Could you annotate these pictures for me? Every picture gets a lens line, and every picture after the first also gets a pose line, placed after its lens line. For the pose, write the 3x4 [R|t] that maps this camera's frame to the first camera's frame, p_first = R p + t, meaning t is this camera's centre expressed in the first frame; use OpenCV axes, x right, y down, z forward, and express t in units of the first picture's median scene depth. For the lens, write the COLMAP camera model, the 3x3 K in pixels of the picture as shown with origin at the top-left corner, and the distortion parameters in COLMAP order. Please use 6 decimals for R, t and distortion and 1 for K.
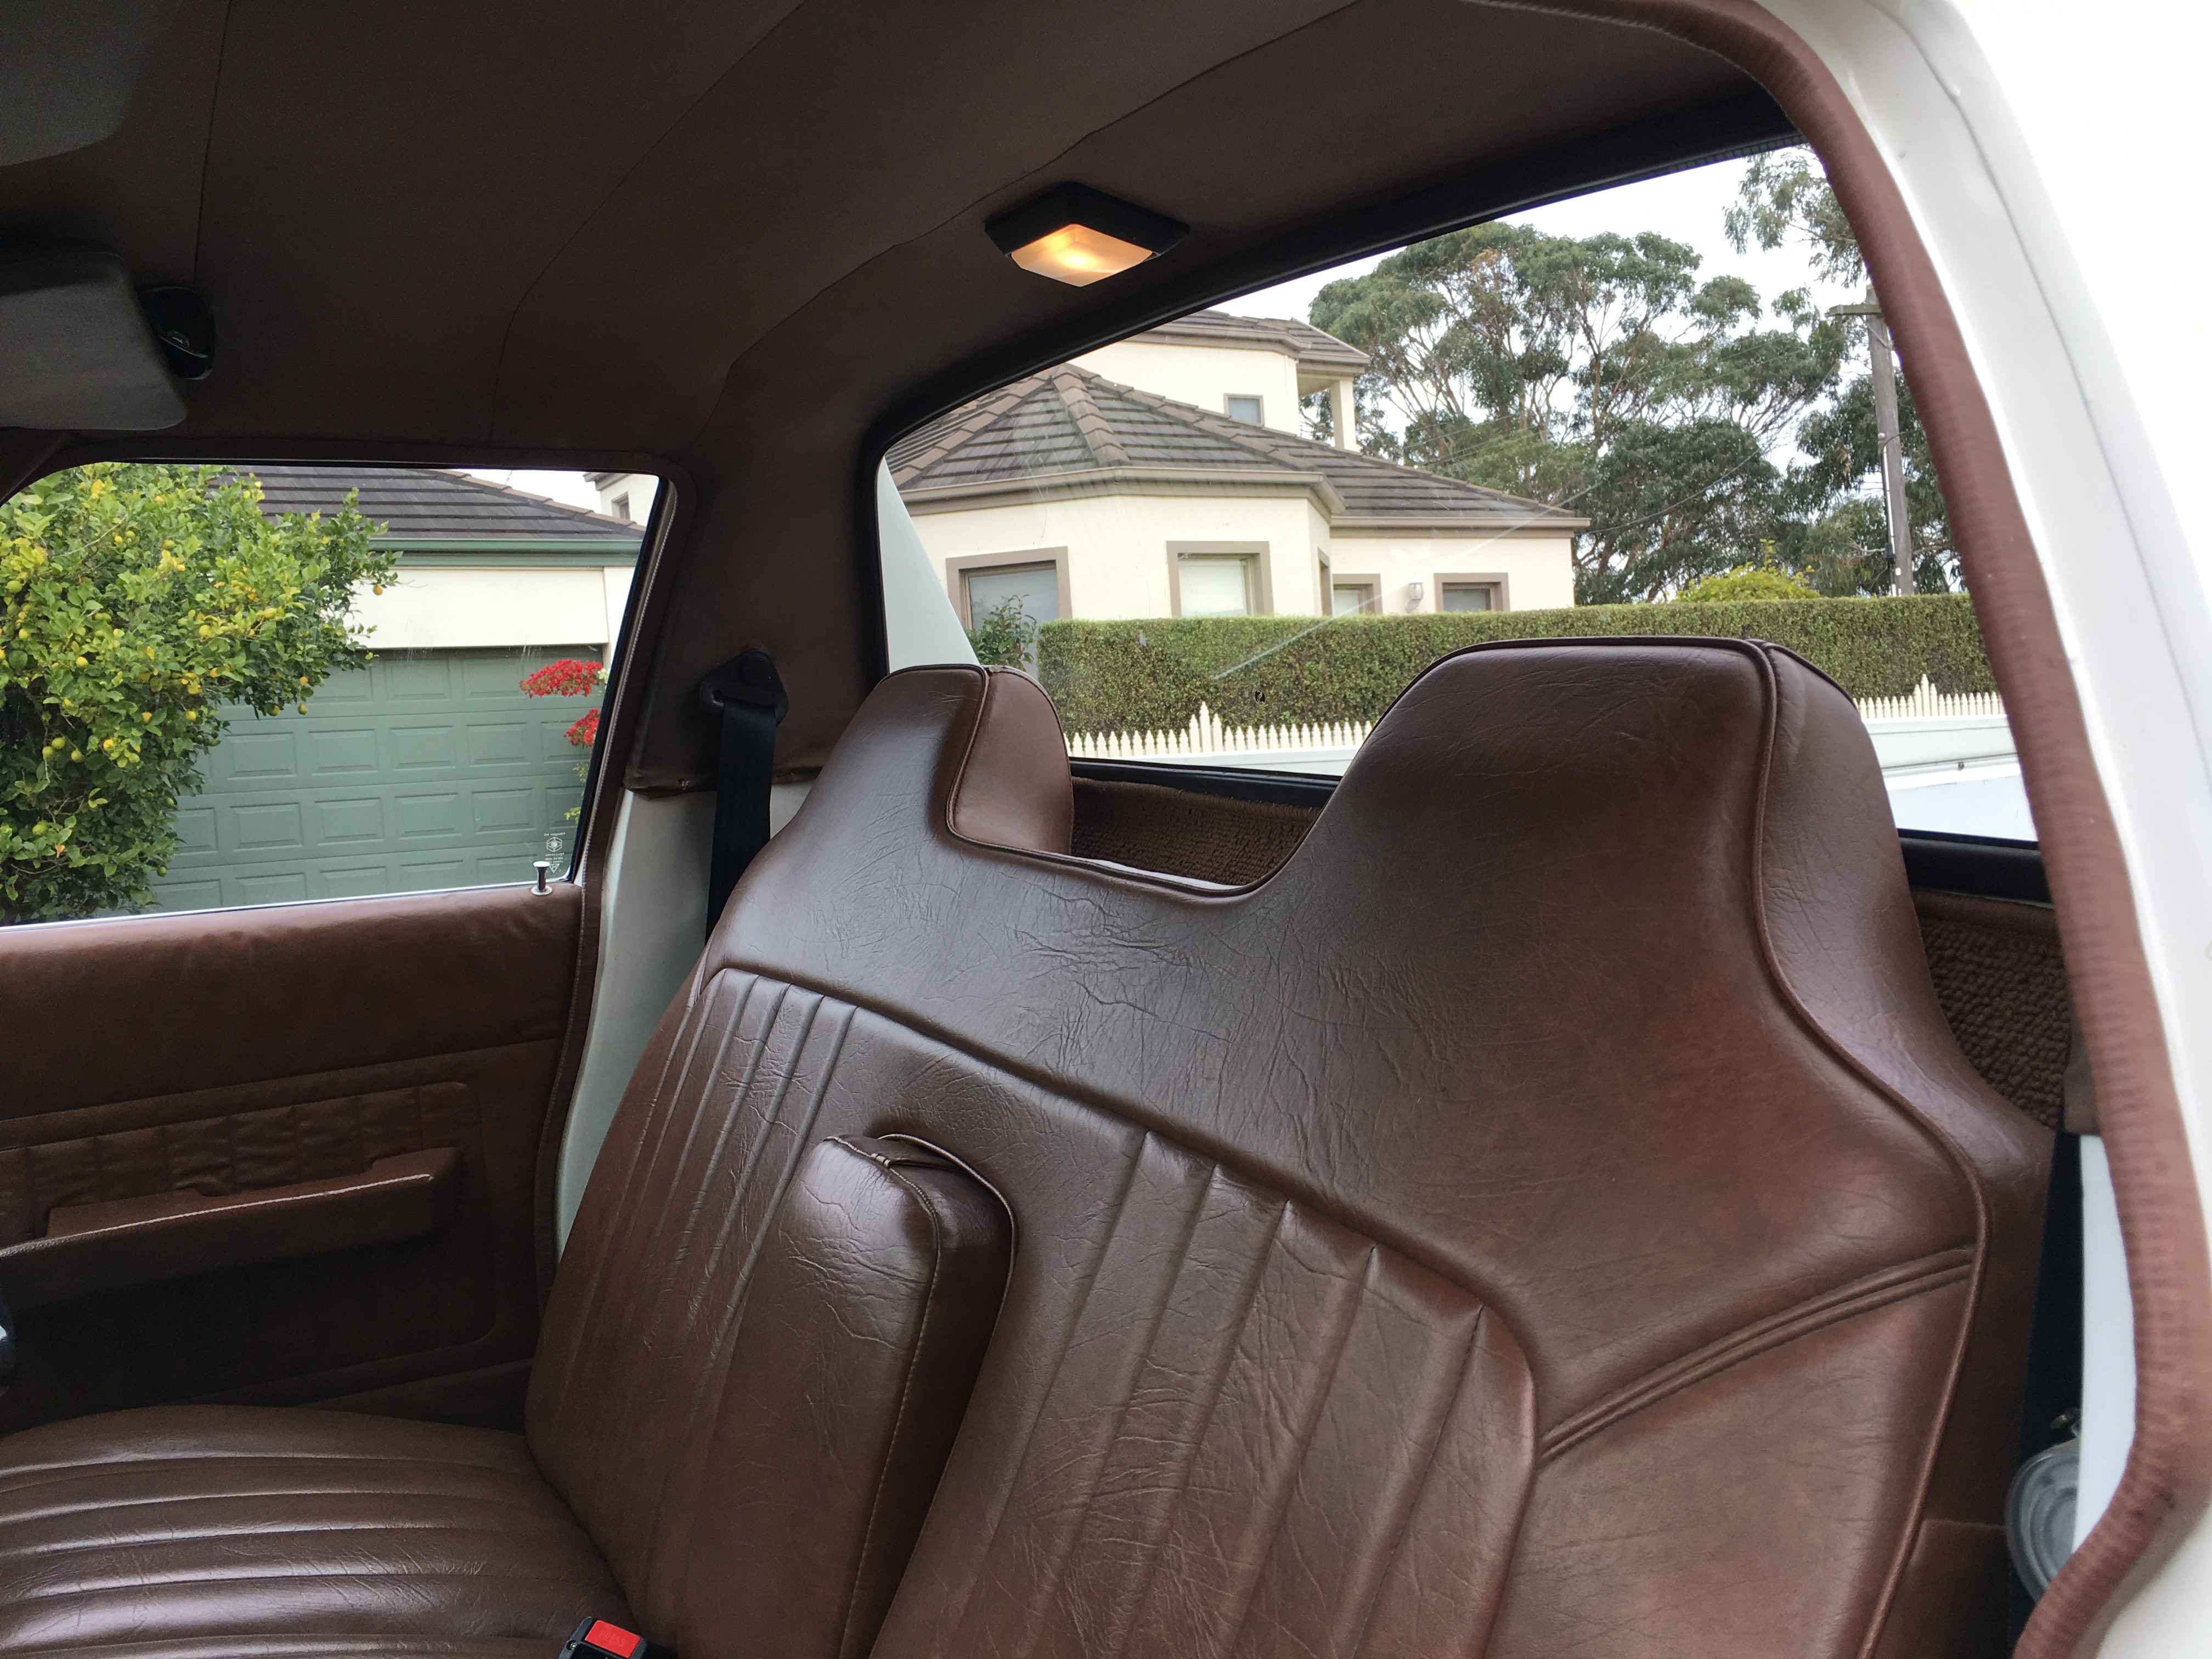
lens RADIAL K [[1952.1, 0, 1100.2], [0, 1952.1, 814.1], [0, 0, 1]] dist [0.098445, -0.105126]
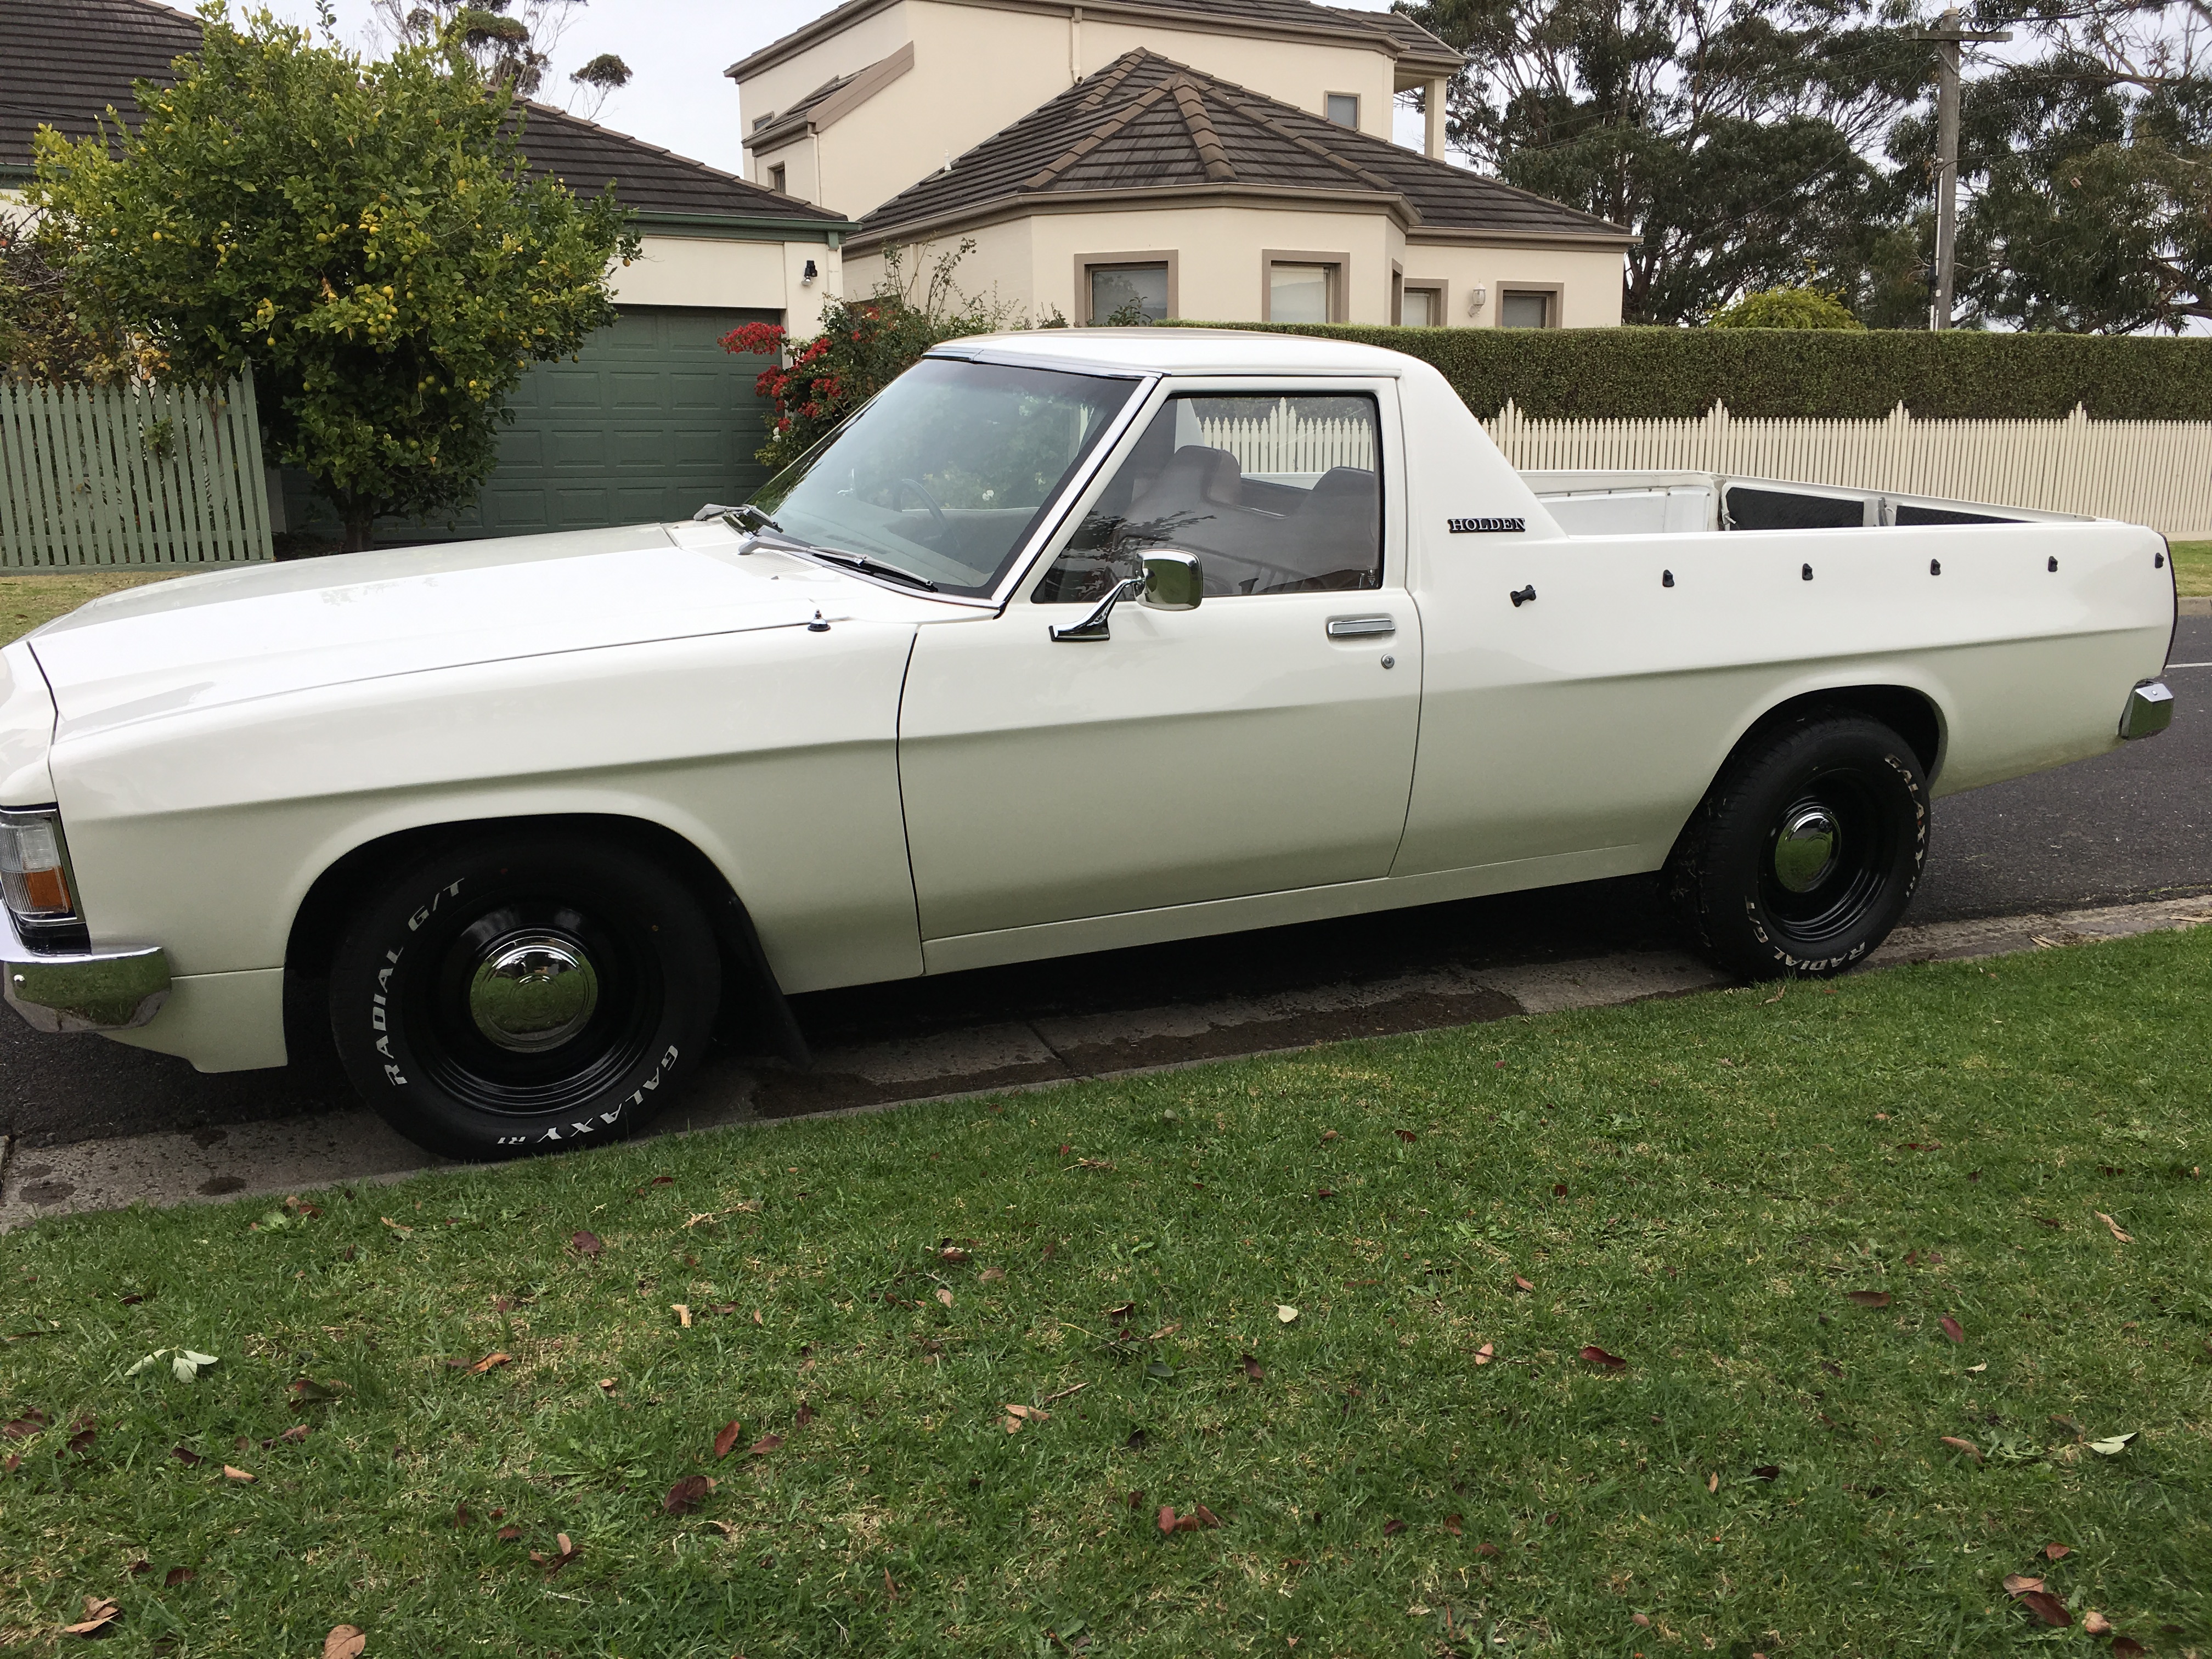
lens RADIAL K [[1952.1, 0, 1100.2], [0, 1952.1, 814.1], [0, 0, 1]] dist [0.098445, -0.105126]
pose [[0.997571, 0.065394, -0.023983, -0.013226], [-0.060356, 0.983424, 0.170980, -0.001960], [0.034767, -0.169117, 0.984983, -0.232631]]
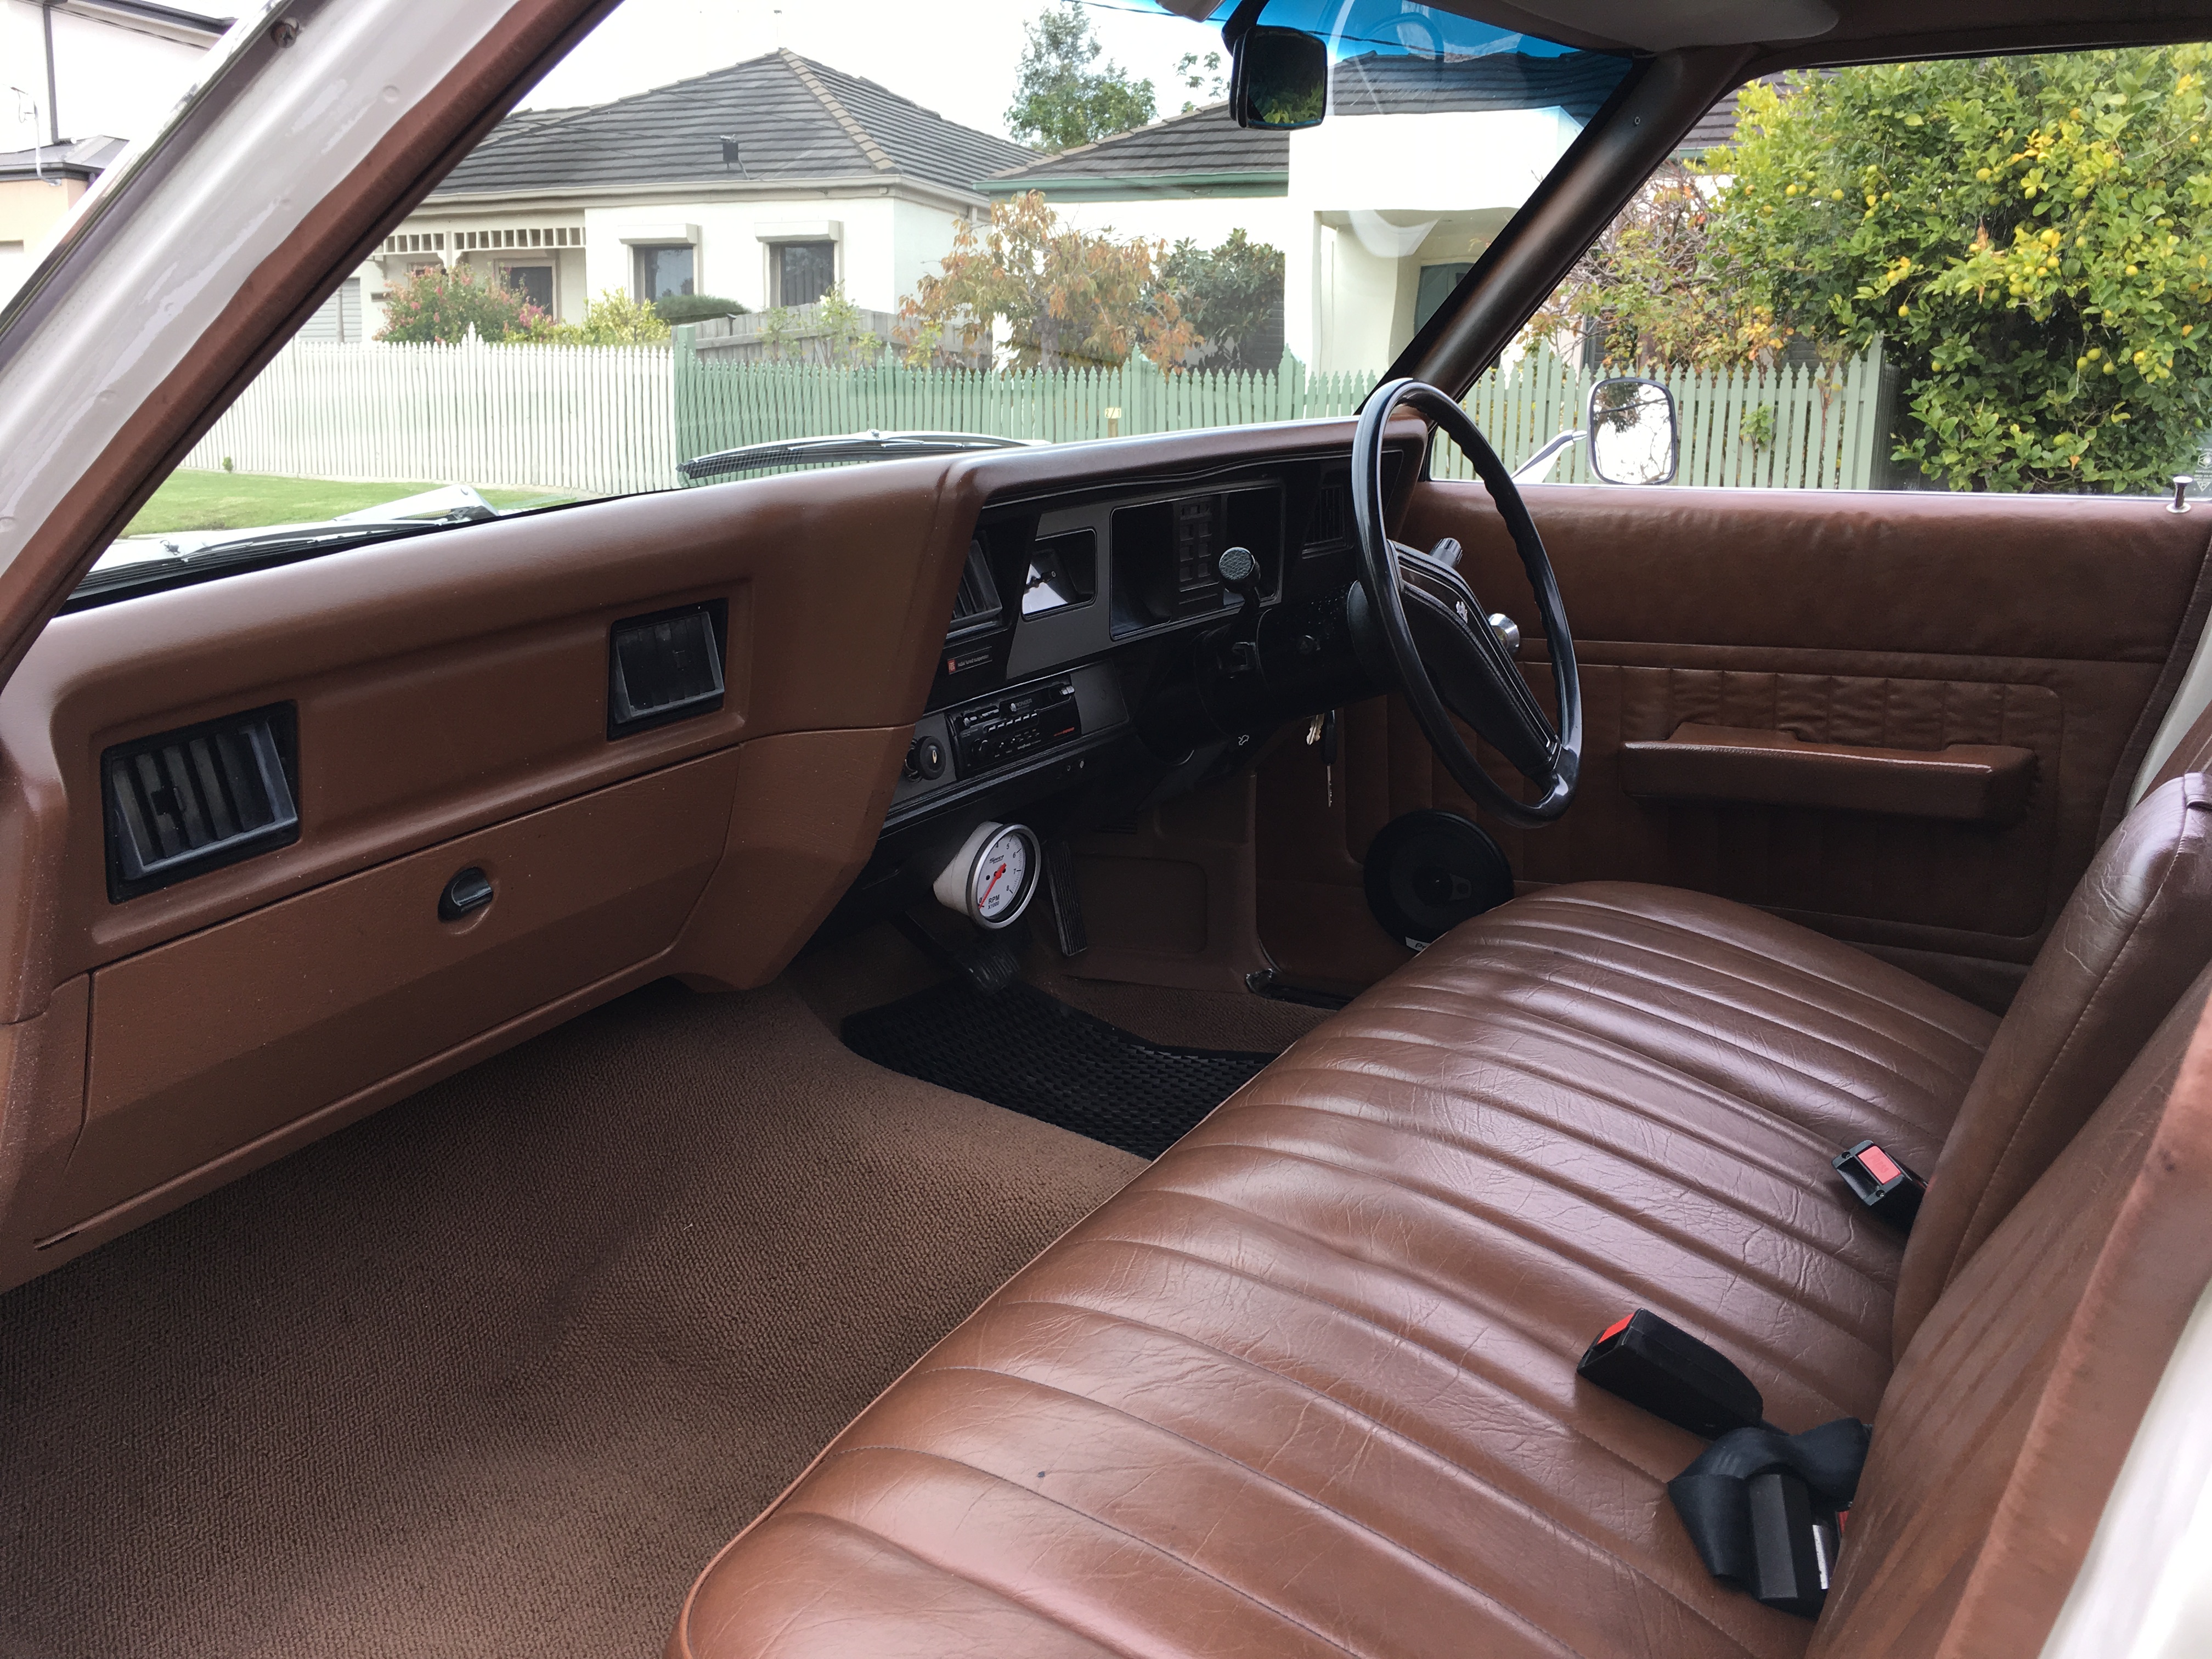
lens RADIAL K [[1952.1, 0, 1100.2], [0, 1952.1, 814.1], [0, 0, 1]] dist [0.098445, -0.105126]
pose [[0.556573, 0.236272, -0.796494, 0.036375], [-0.083688, 0.969776, 0.229196, 0.000785], [0.826573, -0.060908, 0.559524, 0.003104]]
